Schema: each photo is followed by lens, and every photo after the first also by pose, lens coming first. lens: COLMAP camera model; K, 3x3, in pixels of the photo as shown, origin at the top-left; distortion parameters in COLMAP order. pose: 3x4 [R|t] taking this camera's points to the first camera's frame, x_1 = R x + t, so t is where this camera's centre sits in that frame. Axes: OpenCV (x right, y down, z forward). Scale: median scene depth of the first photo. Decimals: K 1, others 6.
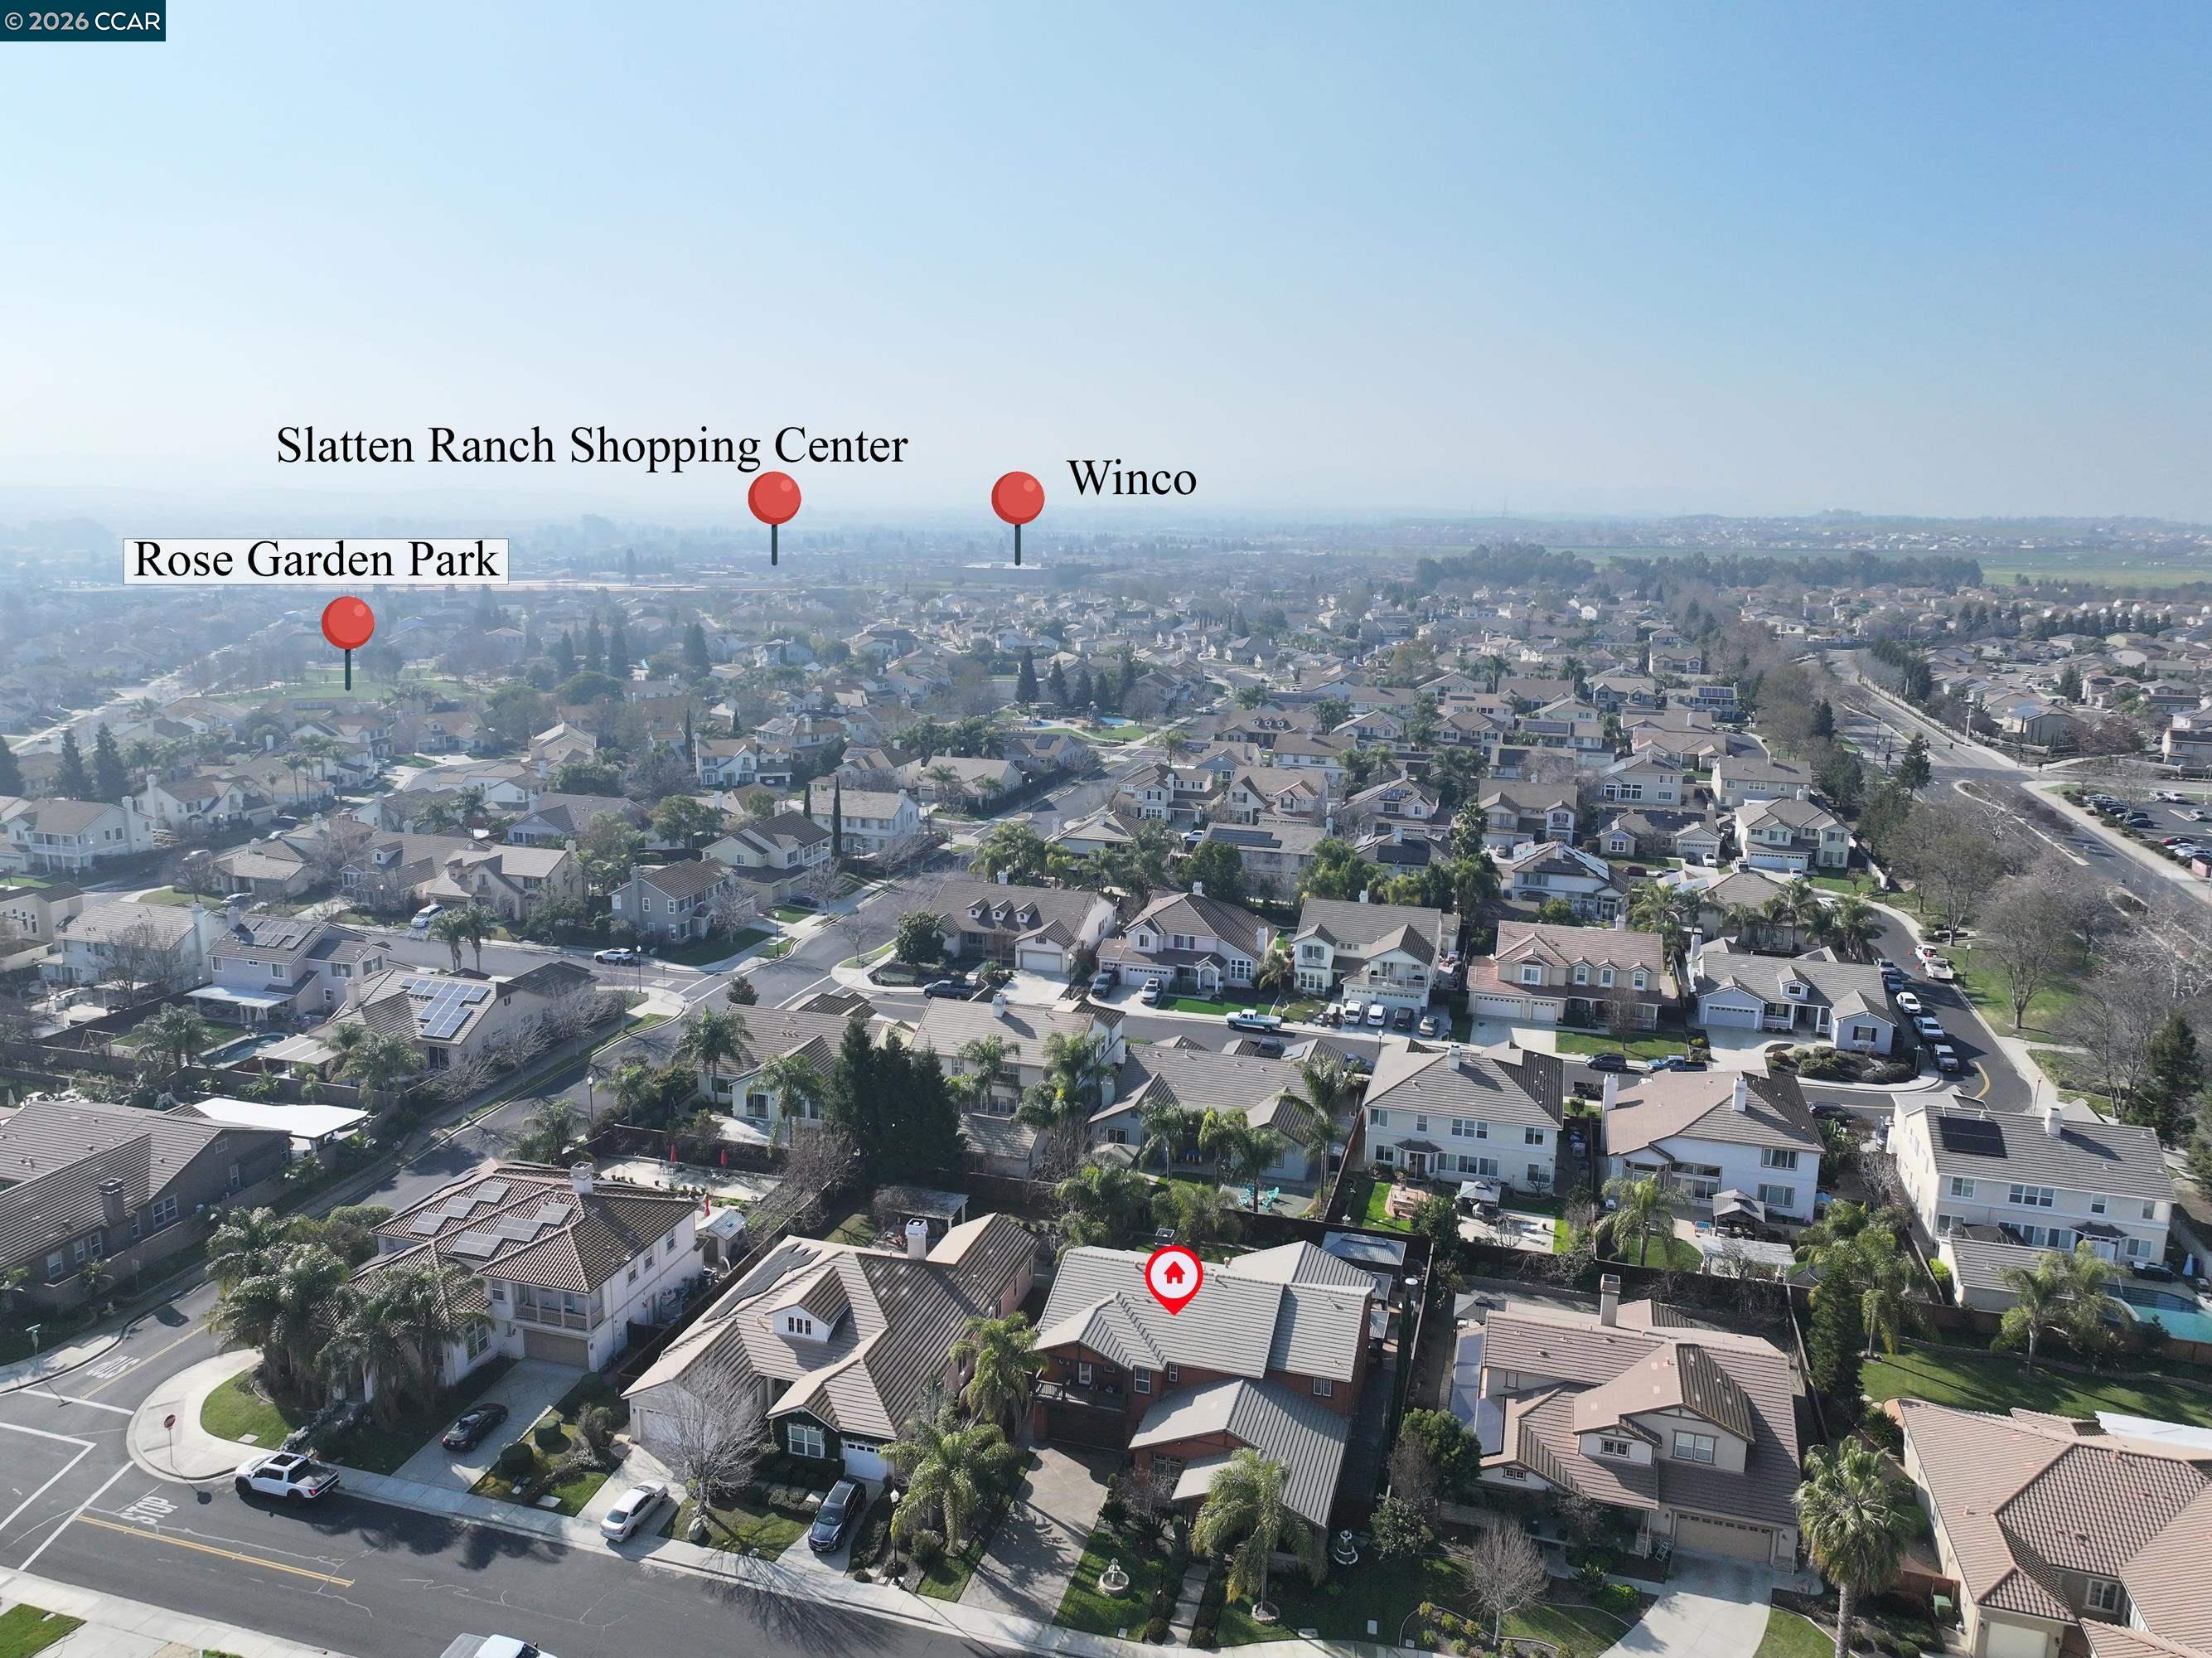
lens RADIAL K [[1572.1, 0, 1125.9], [0, 1572.1, 801.9], [0, 0, 1]] dist [-0.001689, 0.017728]
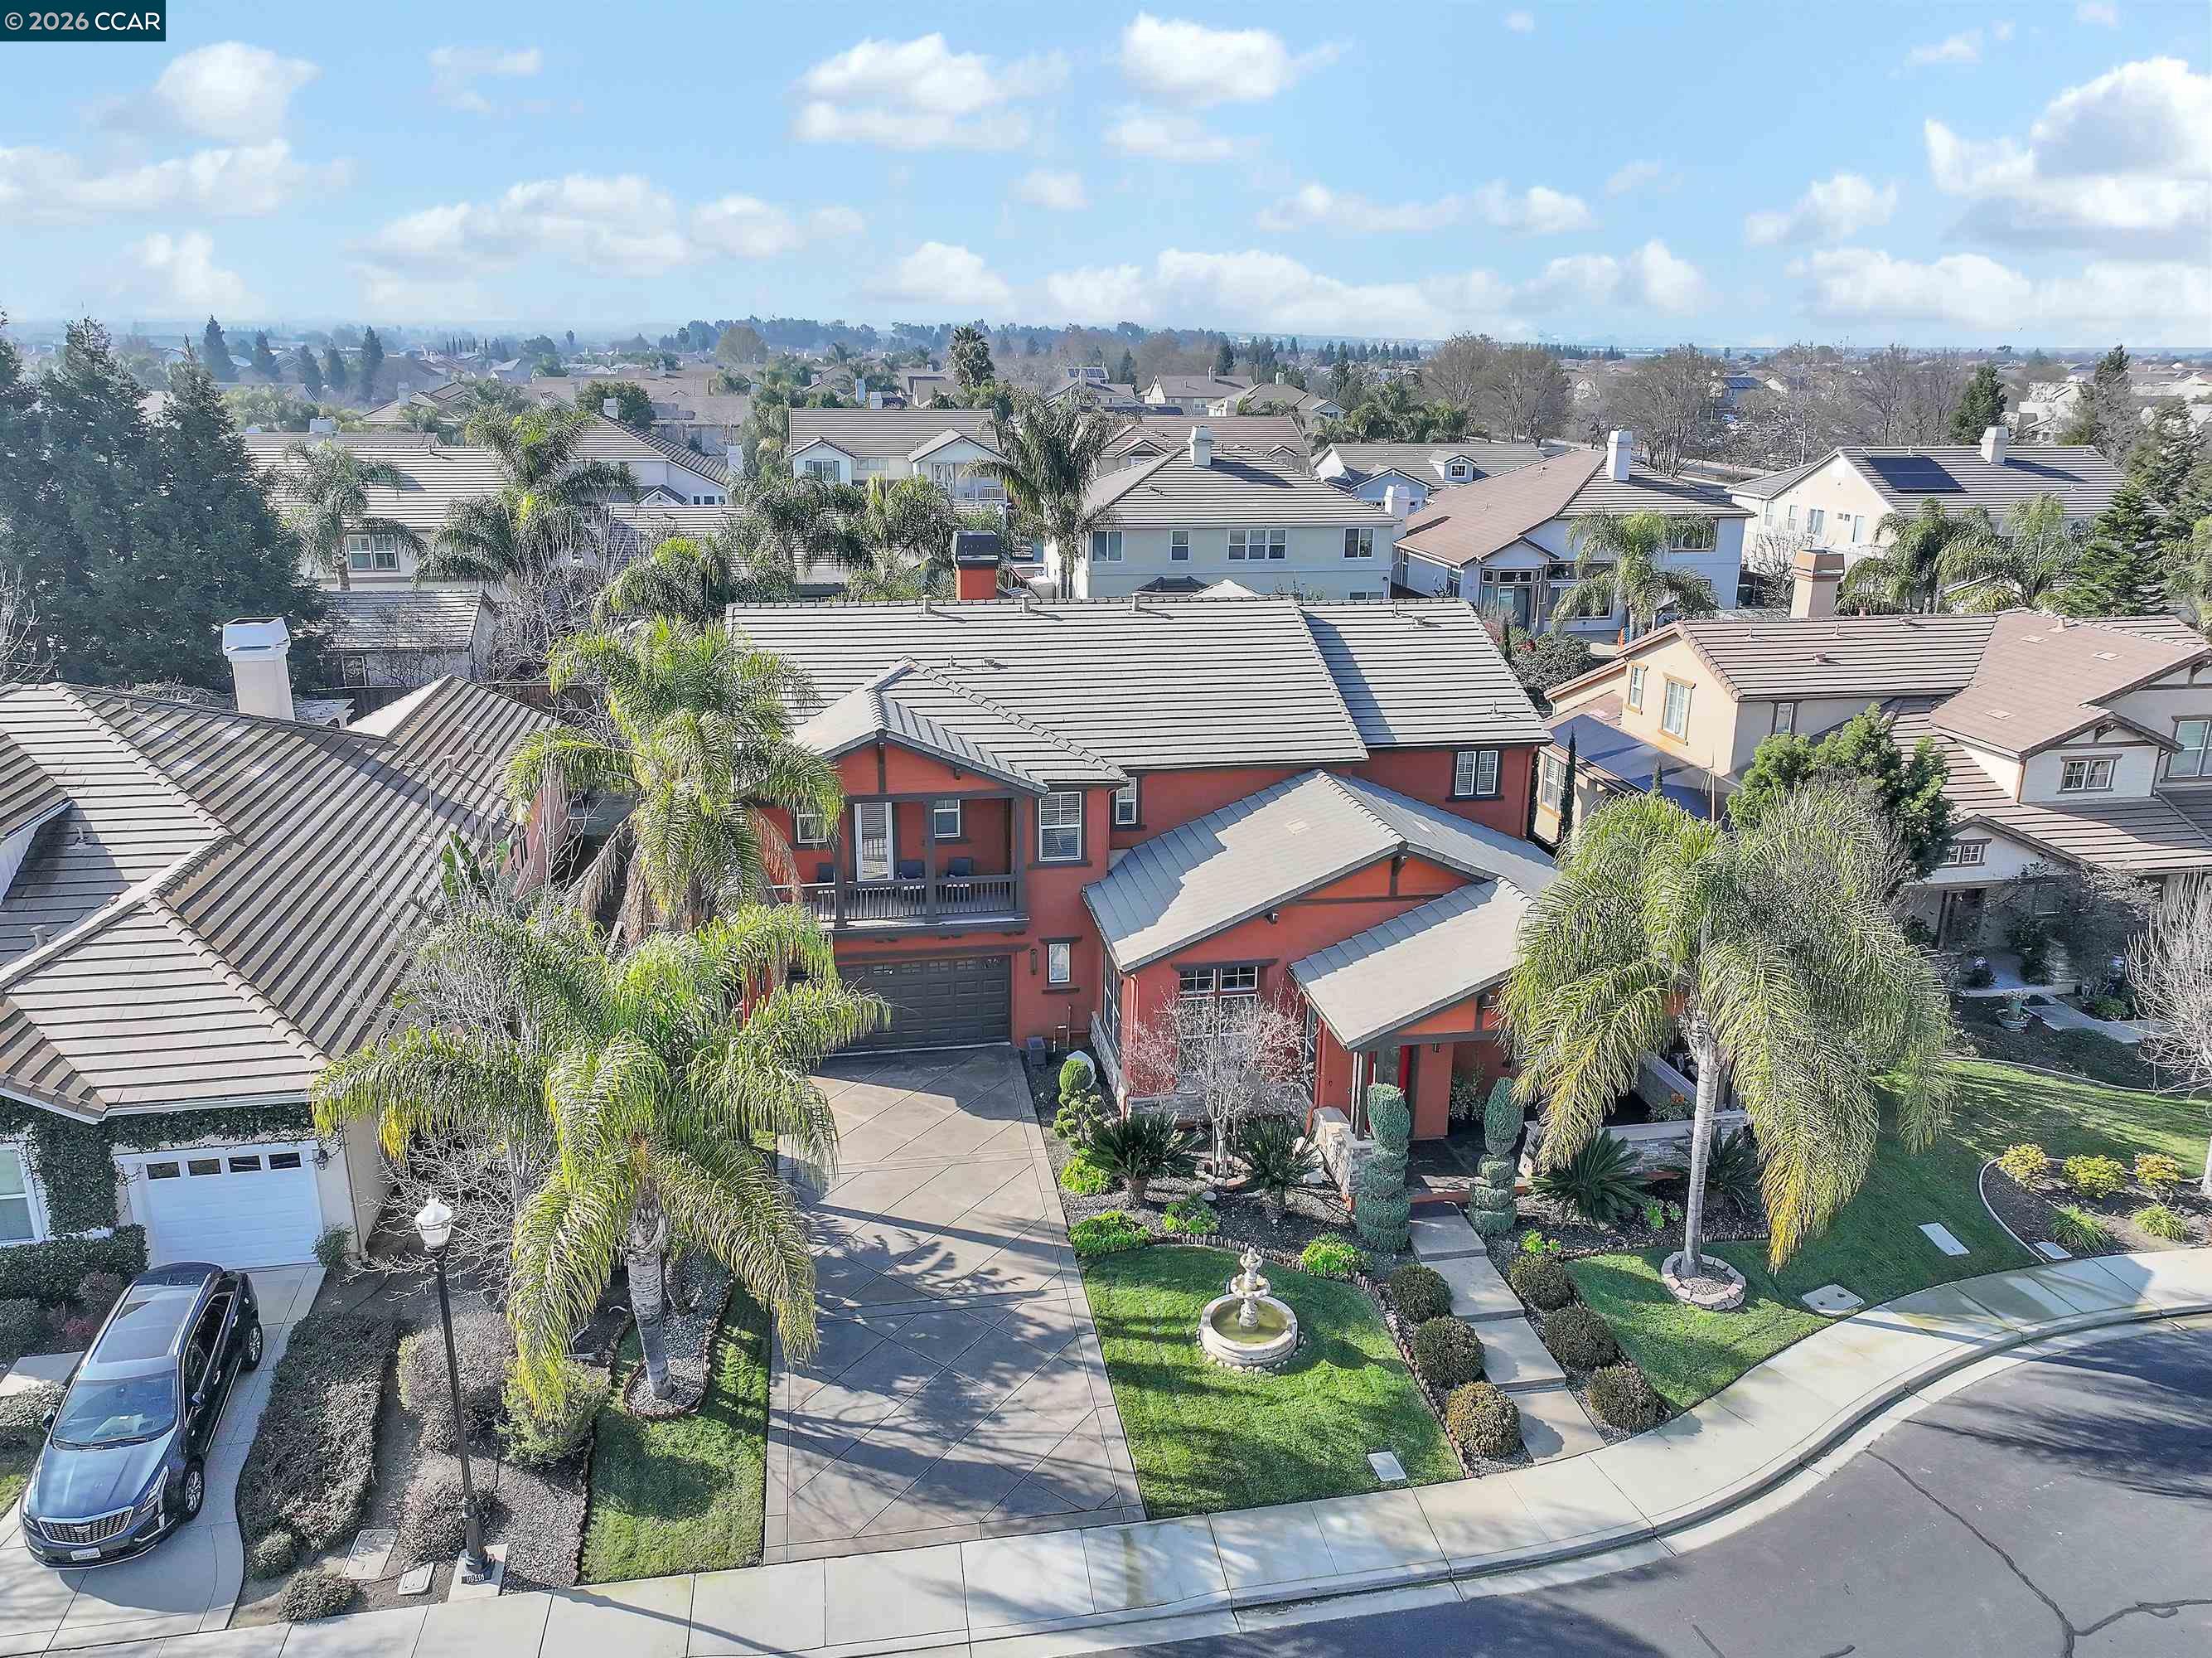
lens RADIAL K [[1572.1, 0, 1109.8], [0, 1572.1, 827.1], [0, 0, 1]] dist [-0.001689, 0.017728]
pose [[0.896101, -0.134503, 0.422979, -0.139226], [0.089841, 0.988218, 0.123910, 0.342755], [-0.434662, -0.073035, 0.897627, 0.710105]]
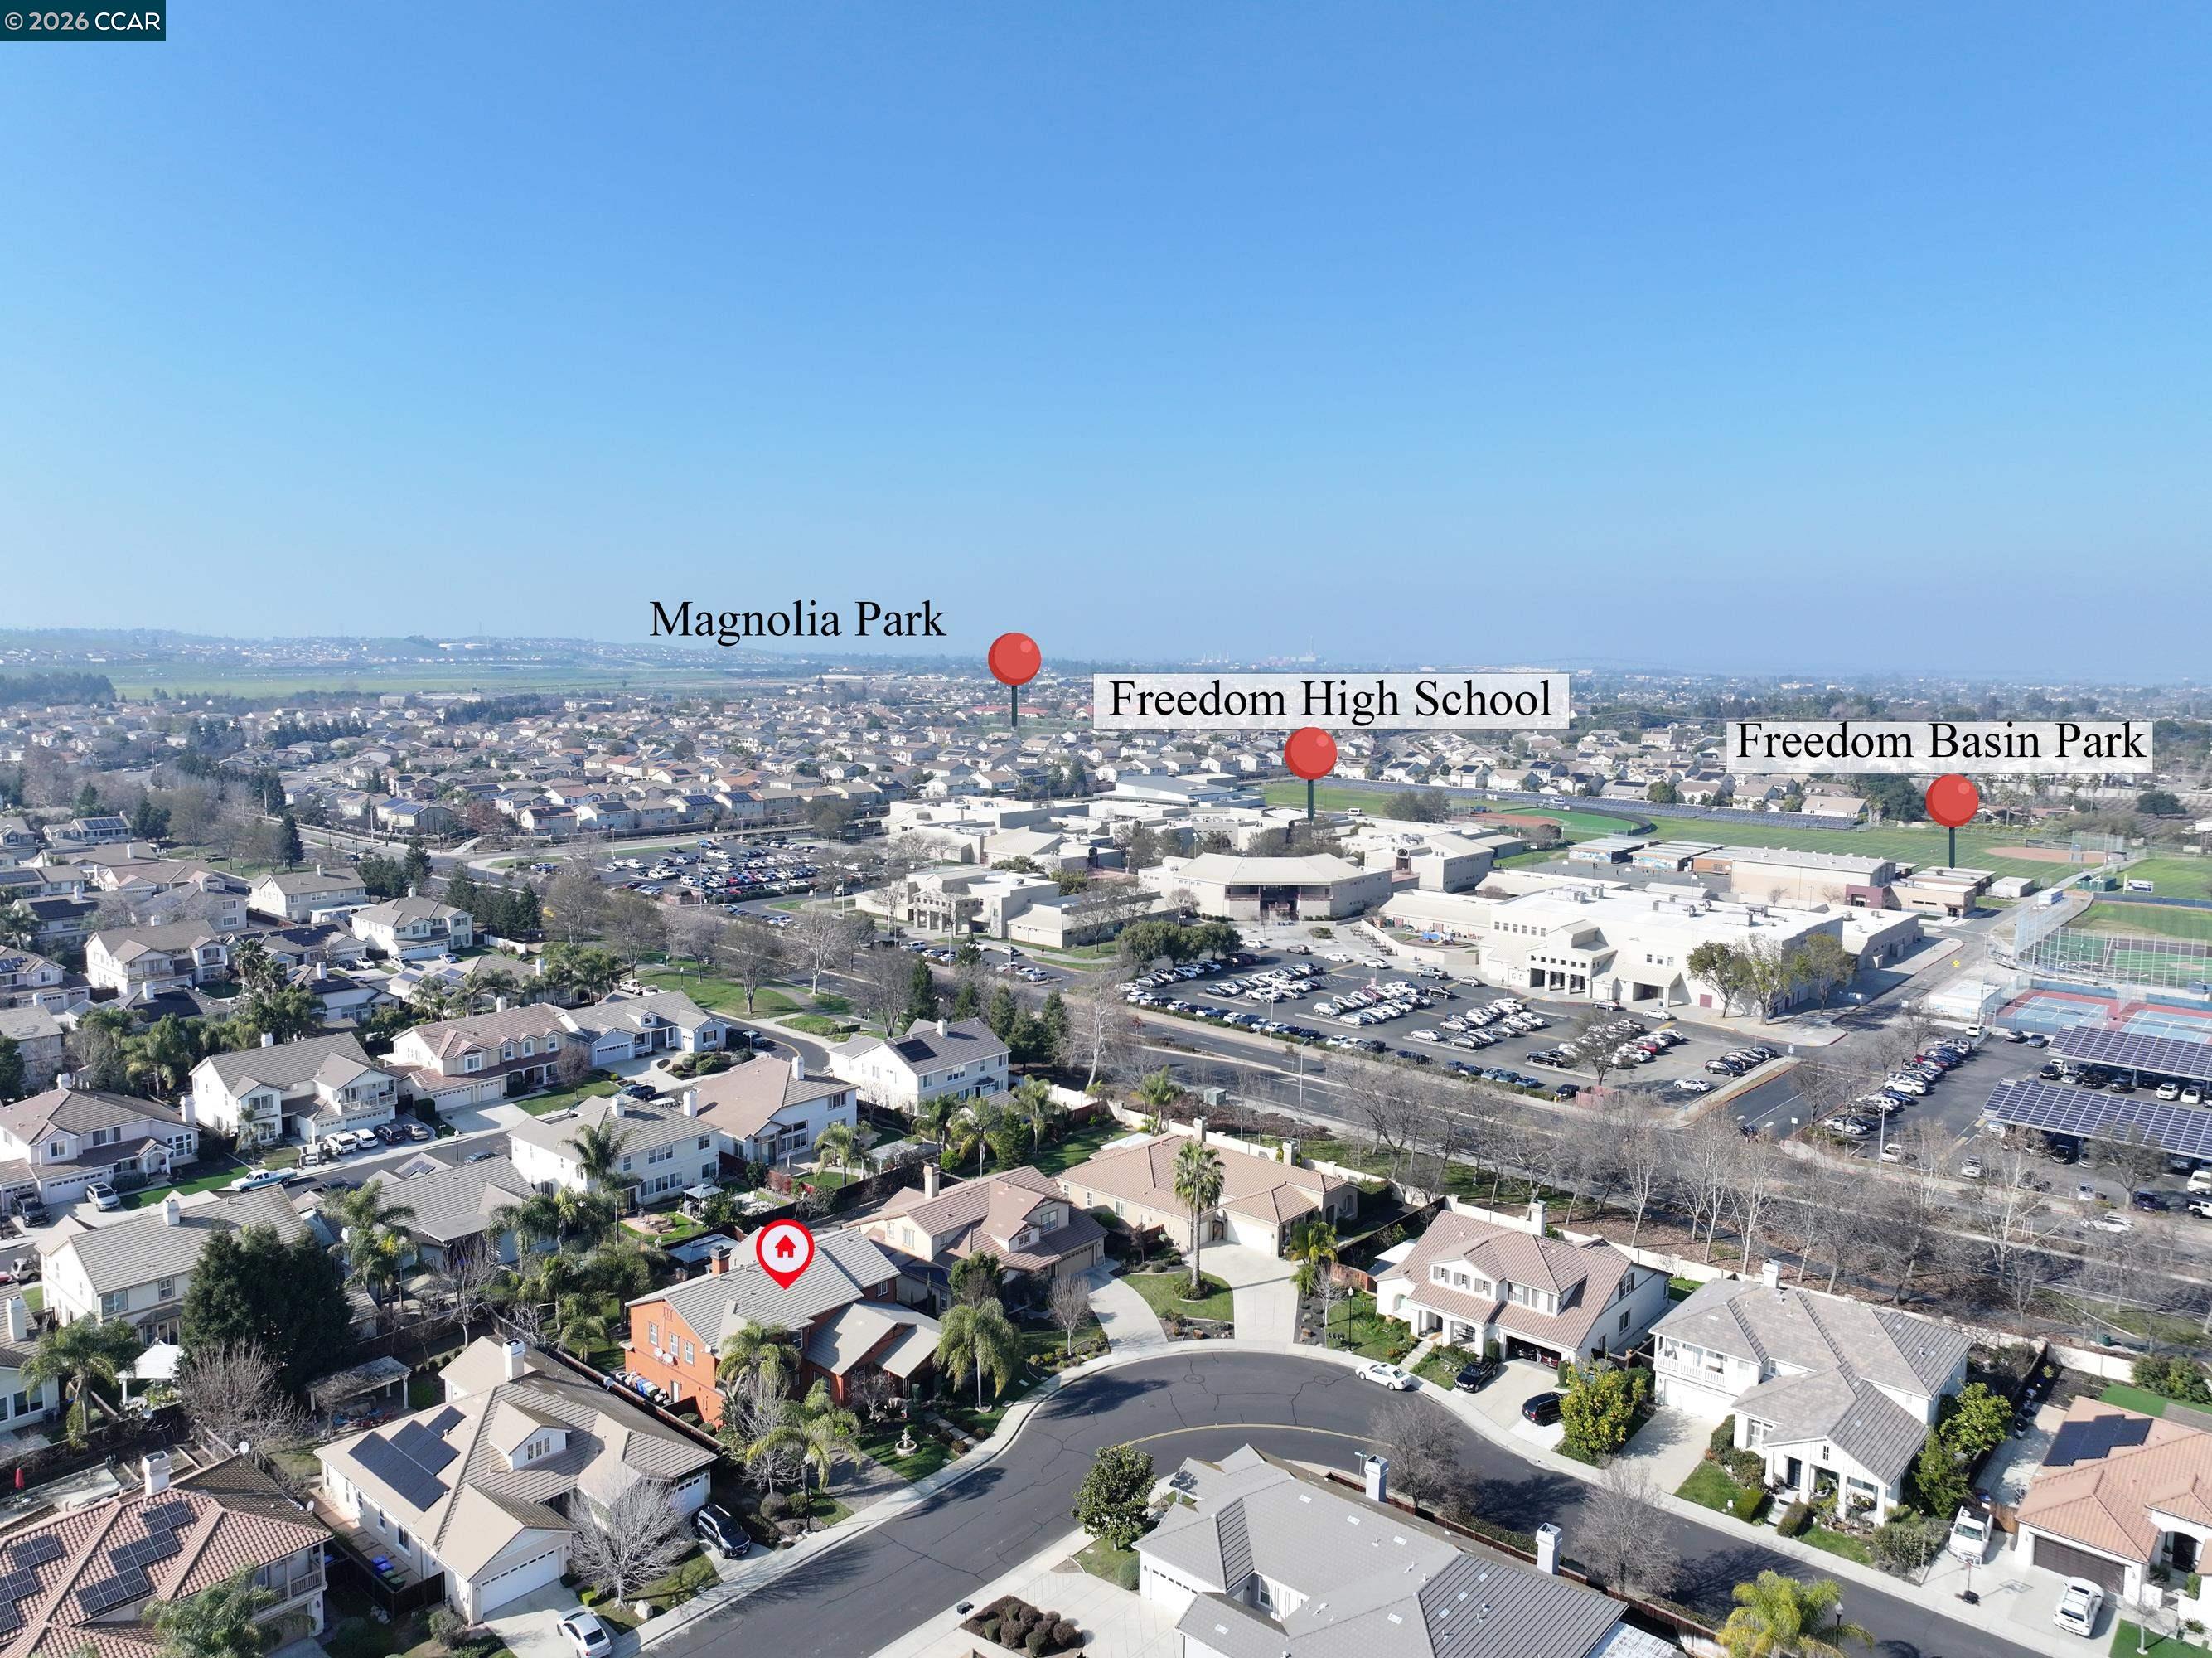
lens RADIAL K [[1572.1, 0, 1134.3], [0, 1572.1, 880.8], [0, 0, 1]] dist [-0.001689, 0.017728]
pose [[0.406999, -0.146325, 0.901632, -1.028437], [0.164488, 0.982690, 0.085230, -0.065725], [-0.898496, 0.113619, 0.424023, 0.180278]]
